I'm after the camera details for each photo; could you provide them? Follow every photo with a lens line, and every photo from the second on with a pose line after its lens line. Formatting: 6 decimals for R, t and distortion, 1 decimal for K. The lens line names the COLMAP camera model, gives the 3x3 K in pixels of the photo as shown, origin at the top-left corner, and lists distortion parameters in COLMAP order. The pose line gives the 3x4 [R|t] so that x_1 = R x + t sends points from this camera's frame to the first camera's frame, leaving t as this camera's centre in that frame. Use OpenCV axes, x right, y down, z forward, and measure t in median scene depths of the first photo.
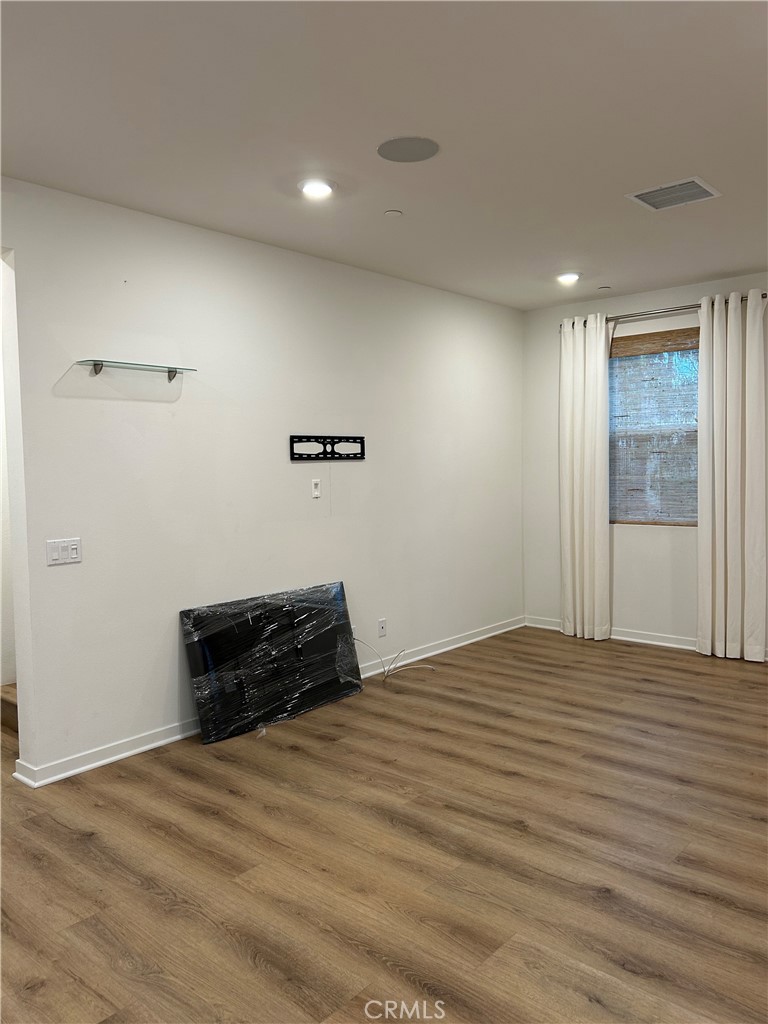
lens RADIAL K [[769.8, 0, 384.3], [0, 769.8, 503.5], [0, 0, 1]] dist [0.030385, -0.036119]
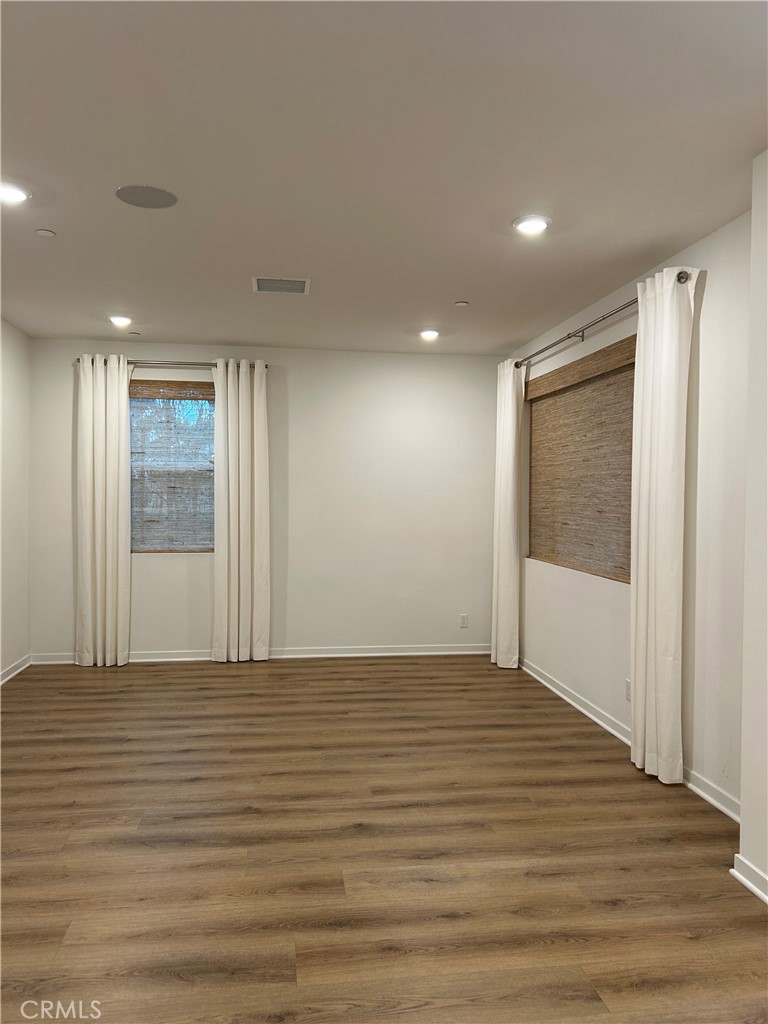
lens RADIAL K [[769.8, 0, 385.3], [0, 769.8, 510.6], [0, 0, 1]] dist [0.030385, -0.036119]
pose [[0.649026, 0.008373, 0.760720, -0.383711], [0.018404, 0.999474, -0.026703, 0.002977], [-0.760543, 0.031332, 0.648531, 0.058510]]
